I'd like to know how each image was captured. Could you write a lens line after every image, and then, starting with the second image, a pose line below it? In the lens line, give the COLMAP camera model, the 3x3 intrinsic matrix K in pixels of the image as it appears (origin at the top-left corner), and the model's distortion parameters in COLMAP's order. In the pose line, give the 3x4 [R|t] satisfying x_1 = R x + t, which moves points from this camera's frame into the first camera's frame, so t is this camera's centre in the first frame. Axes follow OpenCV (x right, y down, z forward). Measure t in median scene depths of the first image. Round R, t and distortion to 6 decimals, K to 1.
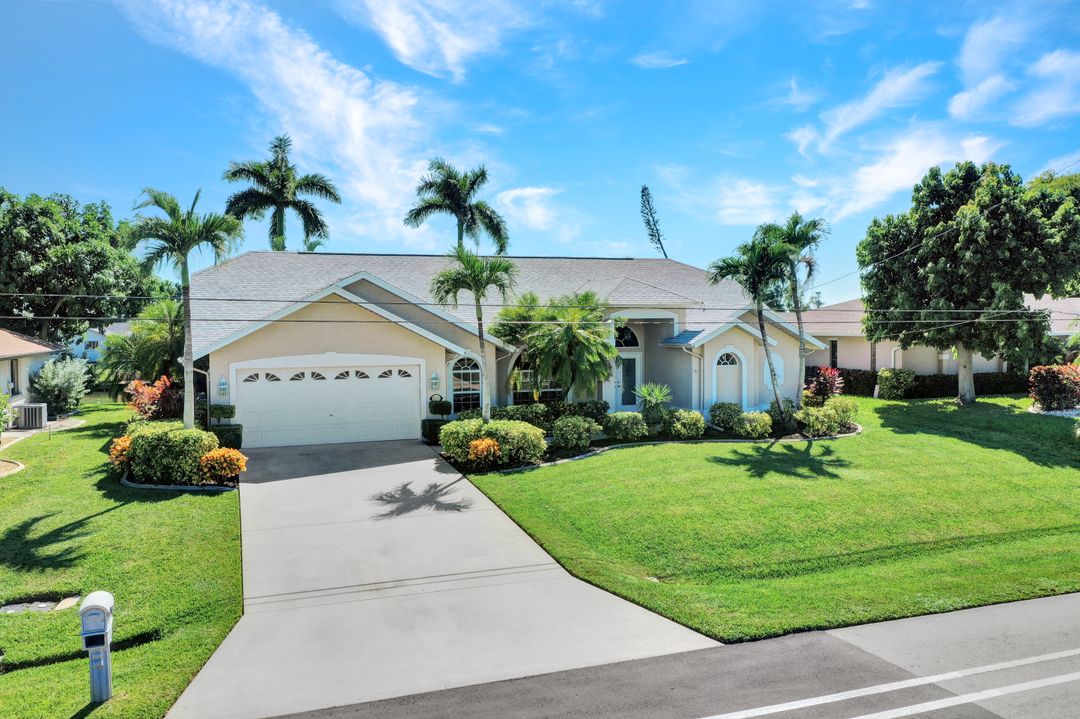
lens RADIAL K [[837.1, 0, 540.0], [0, 837.1, 359.5], [0, 0, 1]] dist [-0.000715, 0.001438]
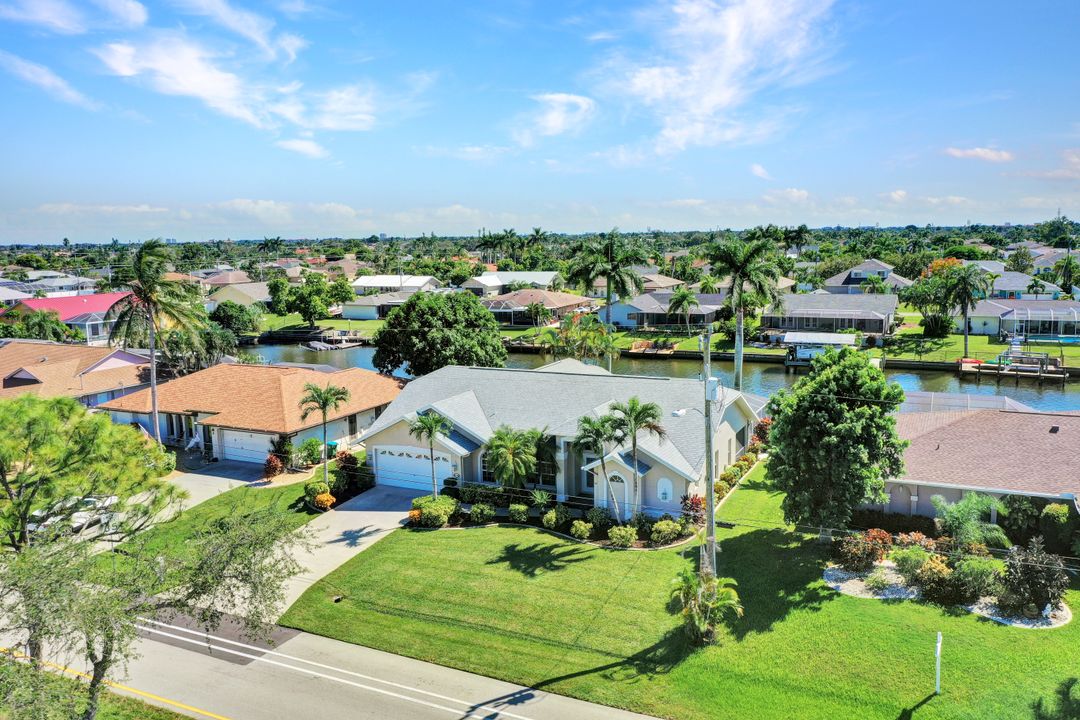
lens RADIAL K [[837.1, 0, 540.0], [0, 837.1, 360.0], [0, 0, 1]] dist [-0.000715, 0.001438]
pose [[0.707383, 0.090778, -0.700976, 0.819616], [-0.025880, 0.994380, 0.102658, -0.258101], [0.706356, -0.054477, 0.705757, -0.099313]]
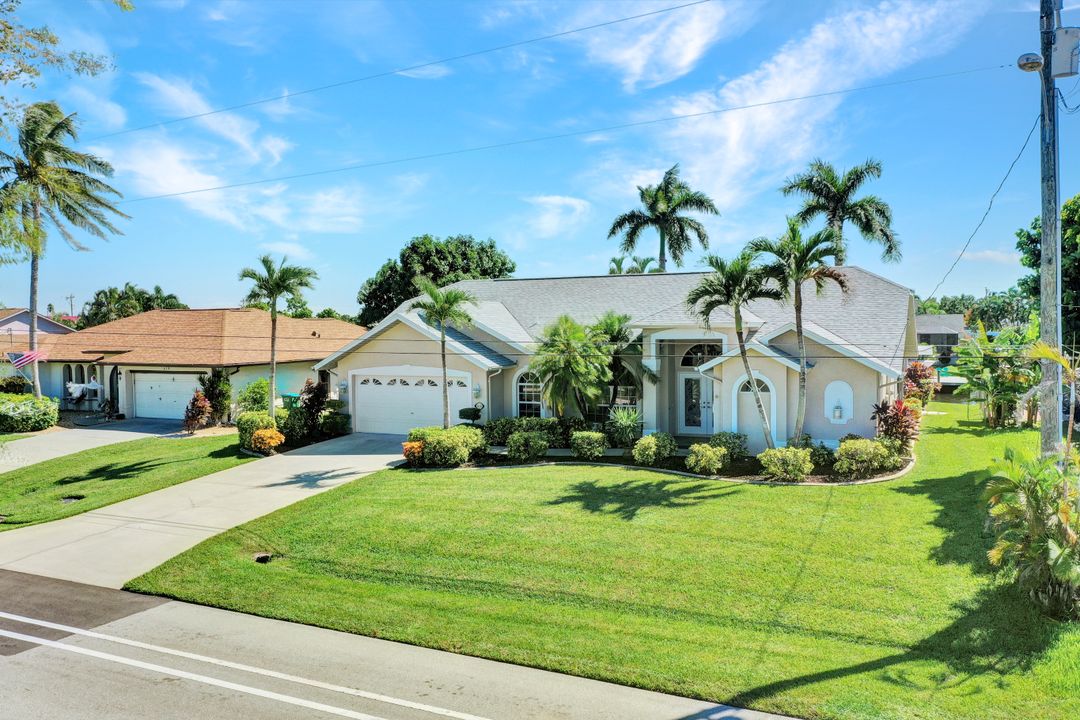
lens RADIAL K [[855.7, 0, 540.0], [0, 855.7, 360.0], [0, 0, 1]] dist [0.011081, -0.004644]
pose [[0.709866, 0.033061, -0.703560, 0.495755], [-0.033457, 0.999353, 0.013204, -0.023503], [0.703542, 0.014166, 0.710513, 0.138380]]
